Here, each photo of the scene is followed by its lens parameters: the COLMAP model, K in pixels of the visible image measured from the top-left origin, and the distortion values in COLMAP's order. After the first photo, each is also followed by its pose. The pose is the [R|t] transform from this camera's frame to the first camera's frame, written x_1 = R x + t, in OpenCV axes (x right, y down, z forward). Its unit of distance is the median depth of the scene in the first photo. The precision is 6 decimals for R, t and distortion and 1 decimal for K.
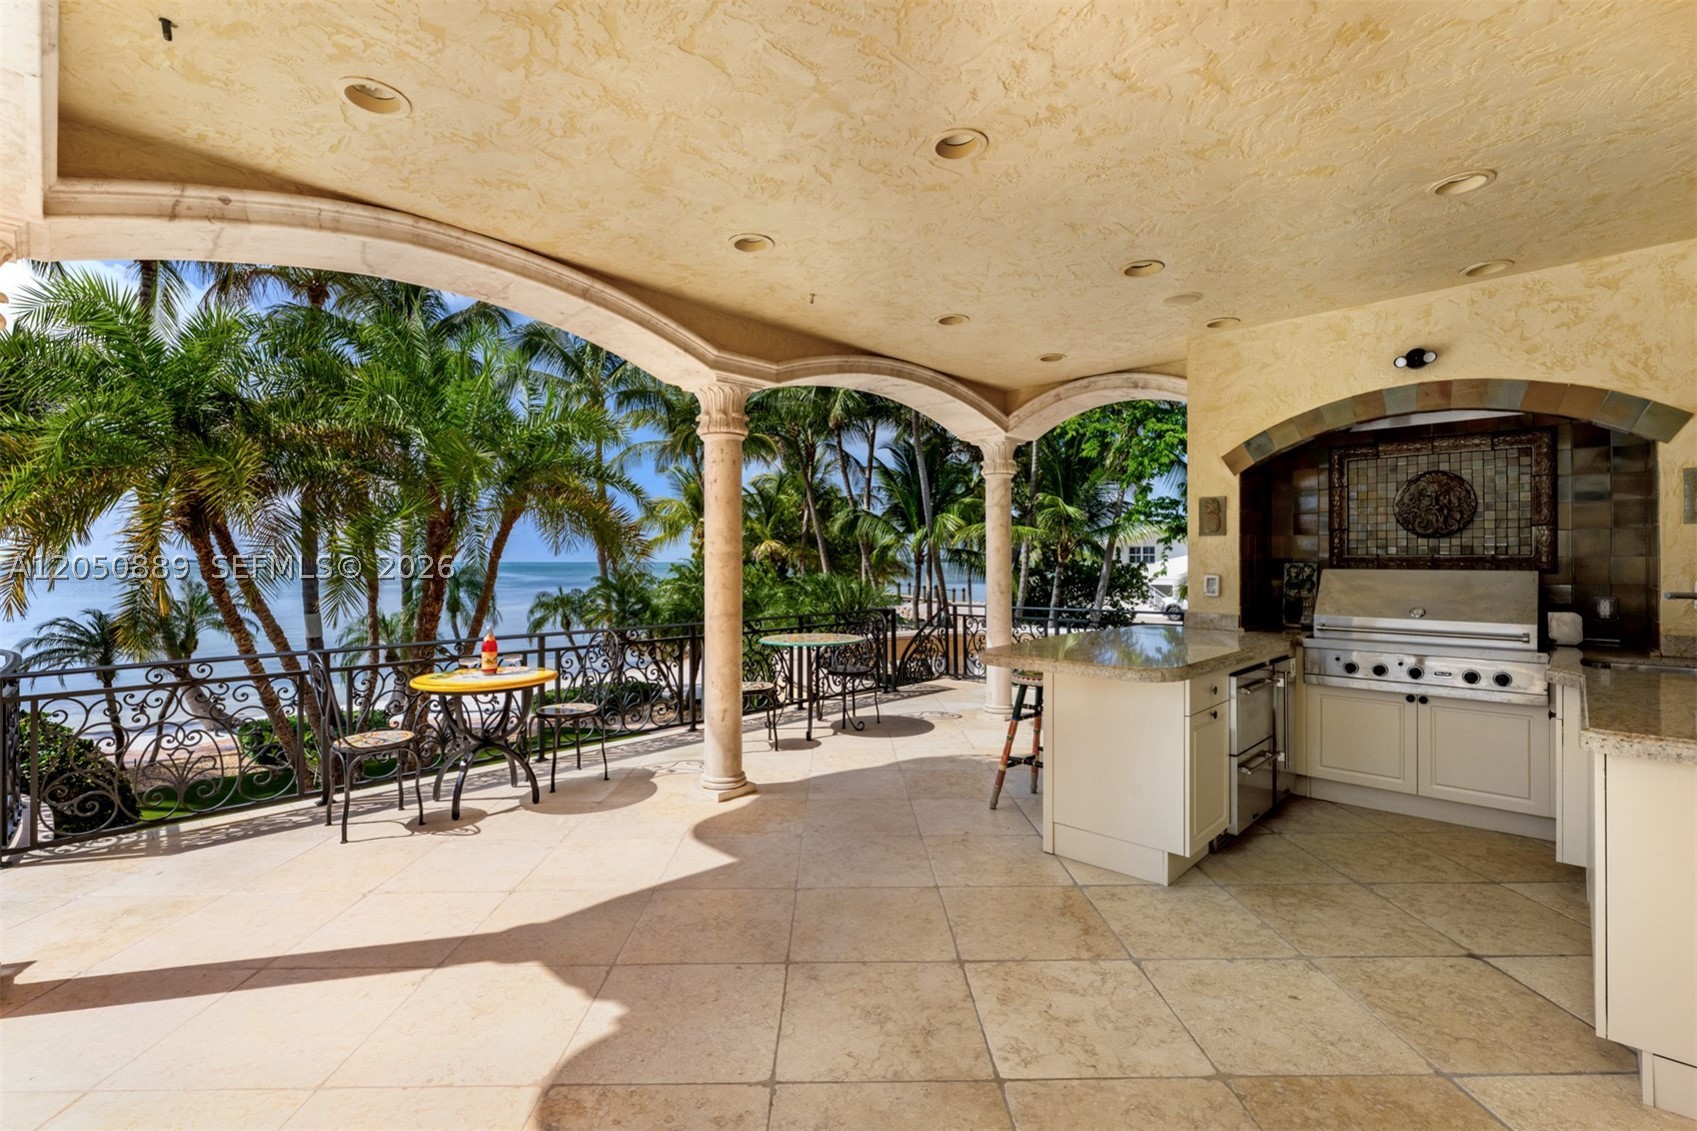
lens RADIAL K [[753.7, 0, 846.8], [0, 753.7, 561.1], [0, 0, 1]] dist [0.000249, 0.000027]
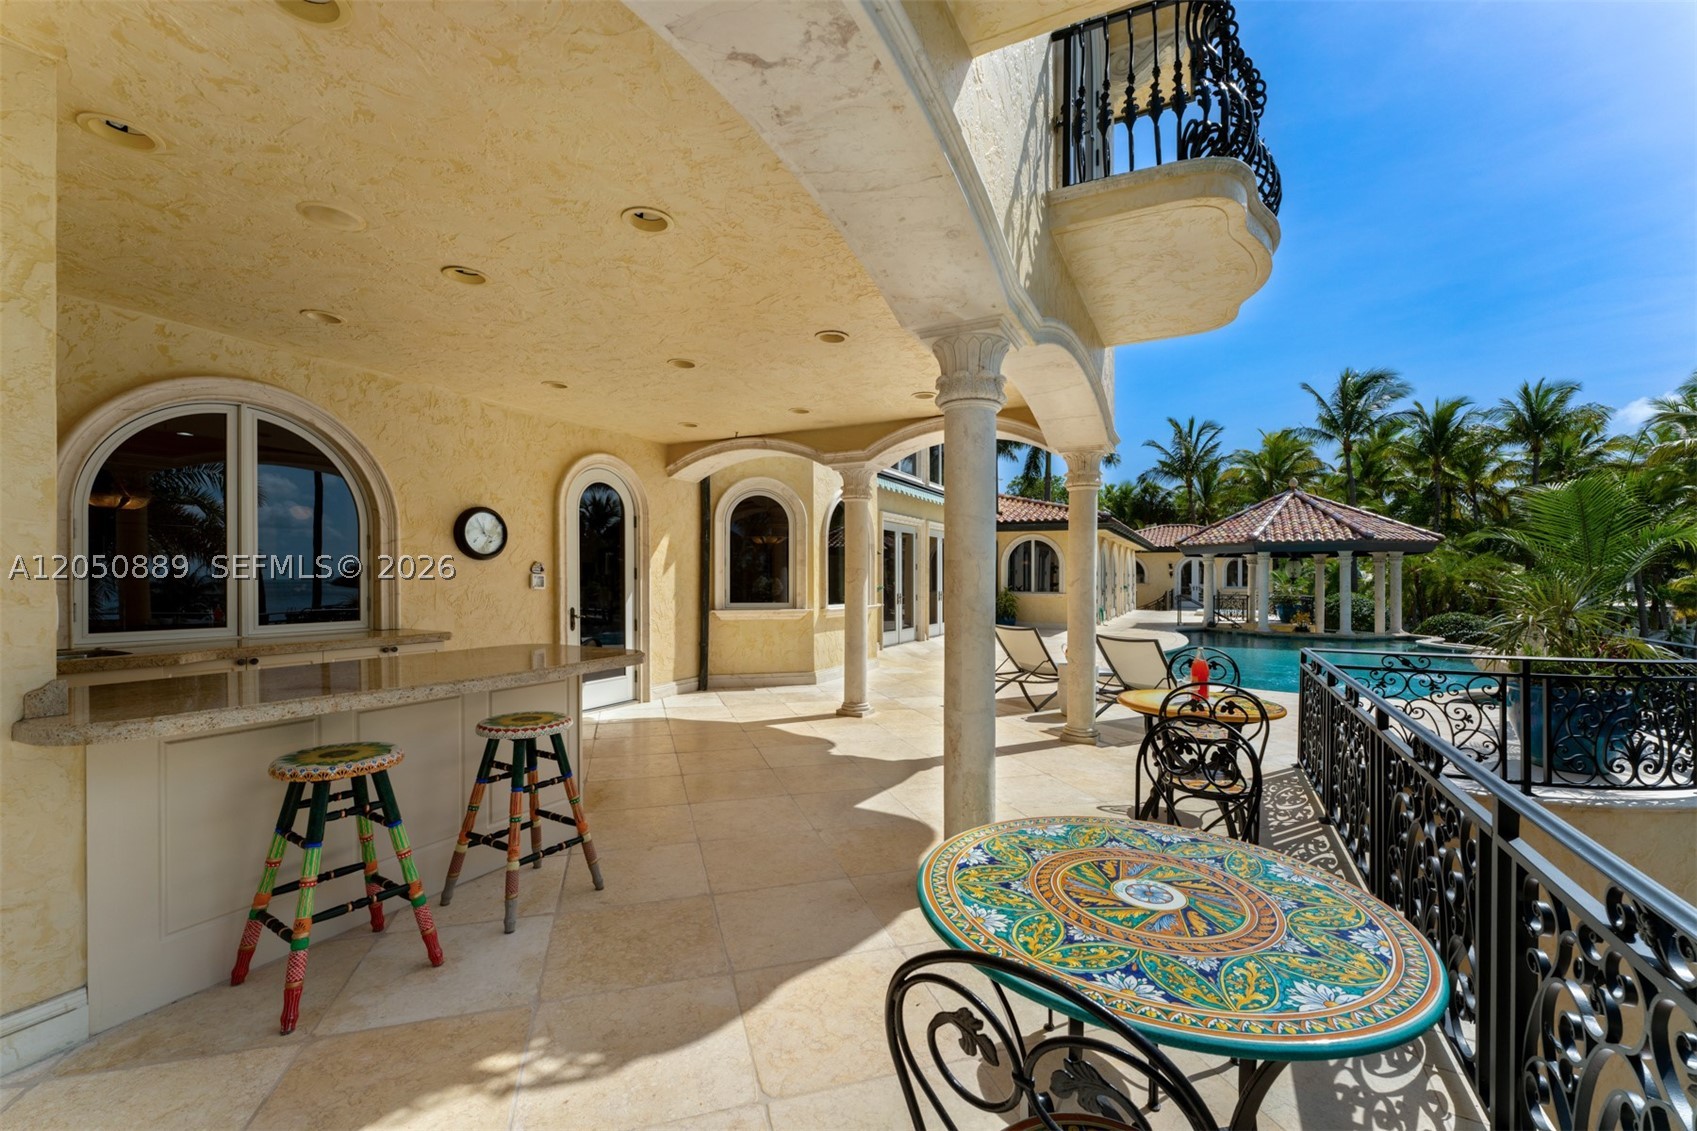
lens RADIAL K [[686.0, 0, 847.4], [0, 686.0, 575.2], [0, 0, 1]] dist [0.000714, 0.000051]
pose [[-0.959627, -0.000337, -0.281275, 0.193556], [0.000036, 0.999999, -0.001321, 0.020011], [0.281275, -0.001278, -0.959626, 2.277275]]
